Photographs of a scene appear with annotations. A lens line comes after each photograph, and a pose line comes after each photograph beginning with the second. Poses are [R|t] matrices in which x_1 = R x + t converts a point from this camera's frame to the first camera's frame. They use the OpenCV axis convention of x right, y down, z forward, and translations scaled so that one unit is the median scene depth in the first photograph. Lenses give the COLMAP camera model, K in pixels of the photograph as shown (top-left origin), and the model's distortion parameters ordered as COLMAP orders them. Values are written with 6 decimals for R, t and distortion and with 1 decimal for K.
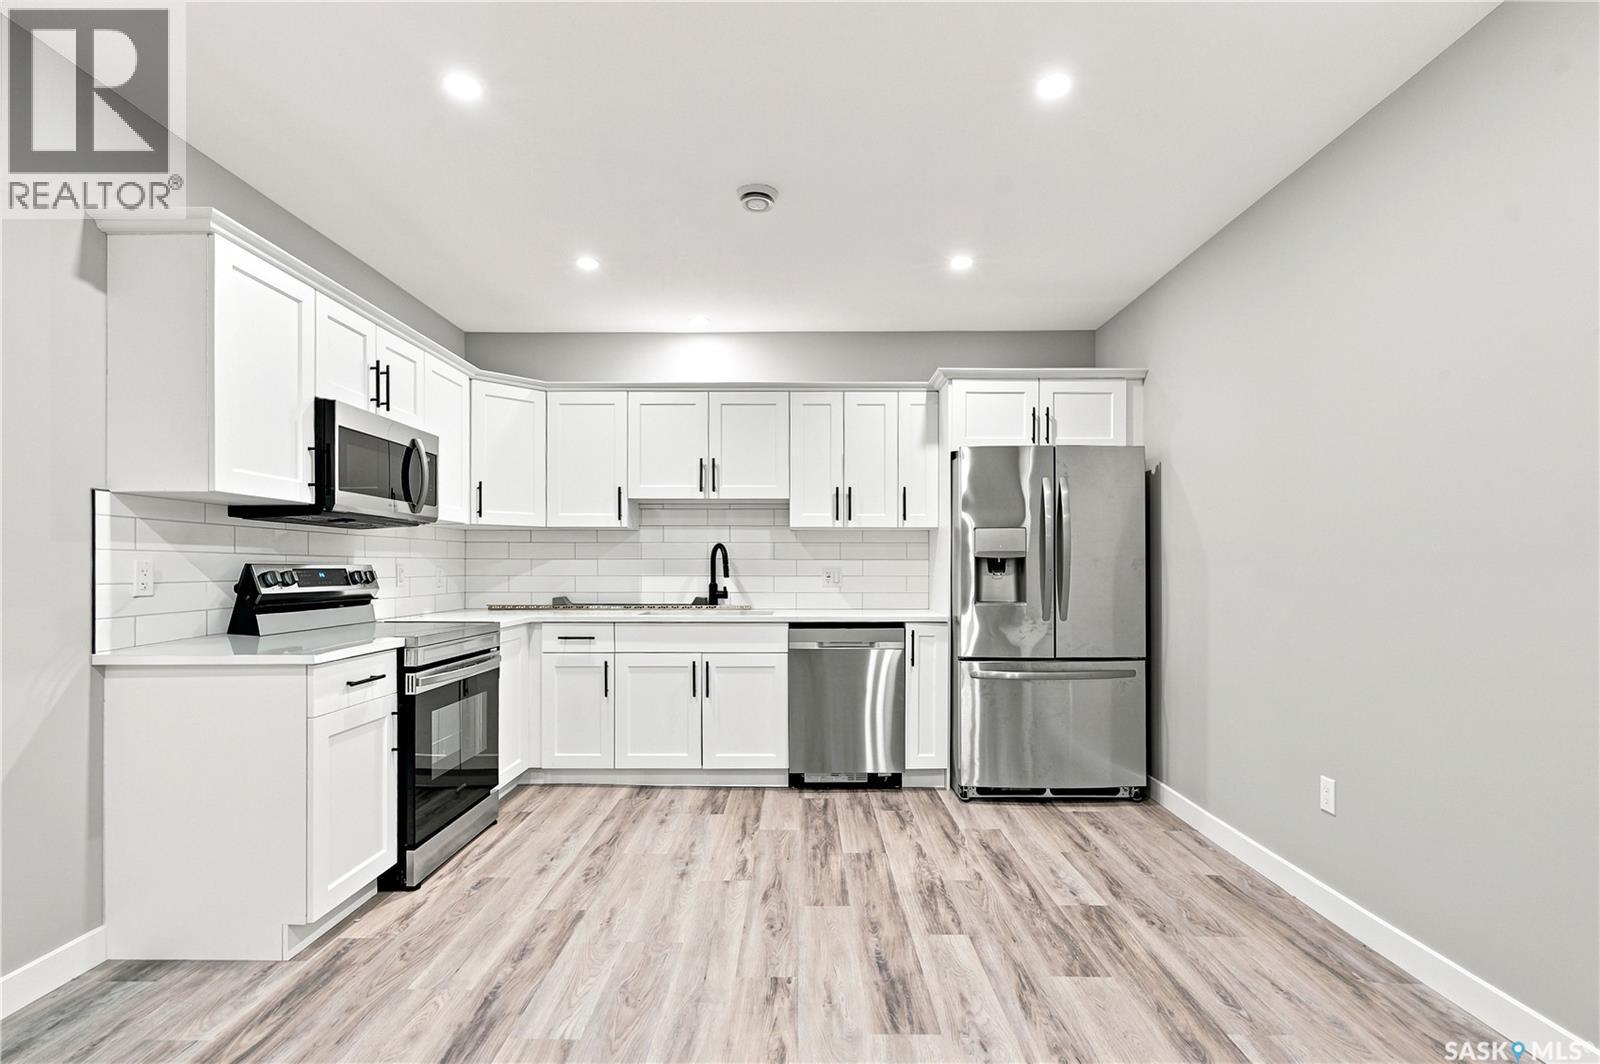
lens RADIAL K [[744.2, 0, 801.3], [0, 744.2, 569.6], [0, 0, 1]] dist [0.001397, -0.000154]
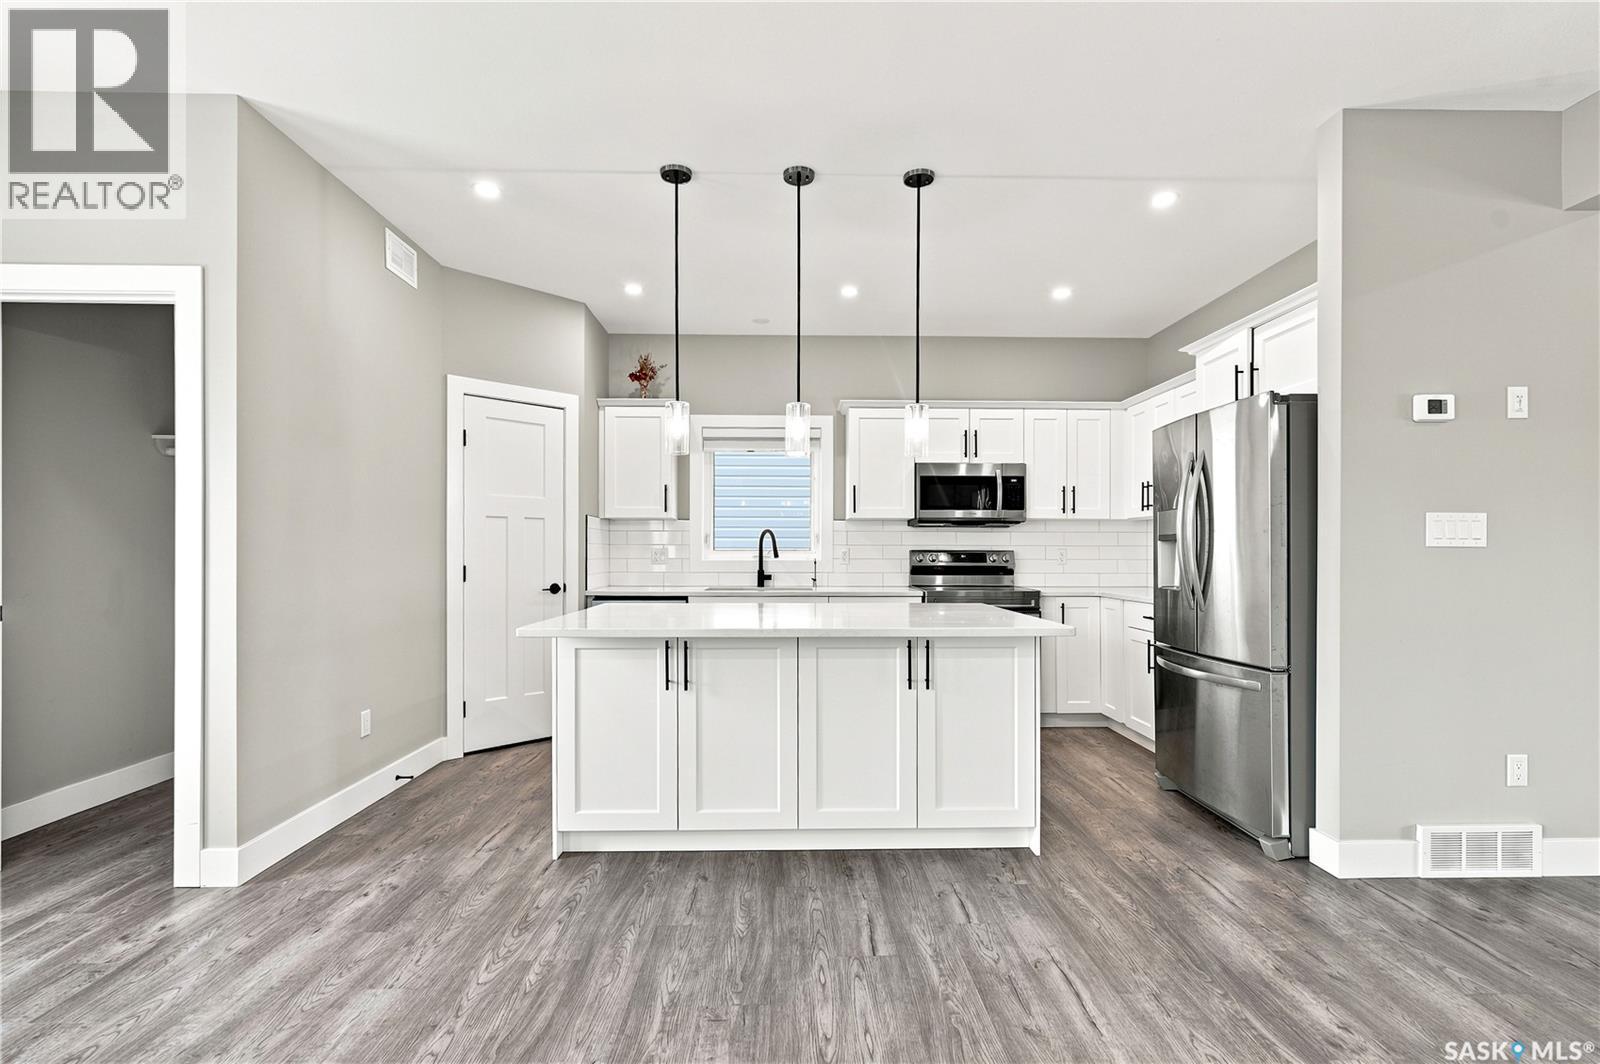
lens RADIAL K [[747.3, 0, 799.1], [0, 747.3, 551.3], [0, 0, 1]] dist [-0.001078, 0.000348]
pose [[0.024063, -0.002454, -0.999707, 0.913804], [-0.001622, 0.999996, -0.002494, 0.000939], [0.999709, 0.001682, 0.024059, 0.466638]]
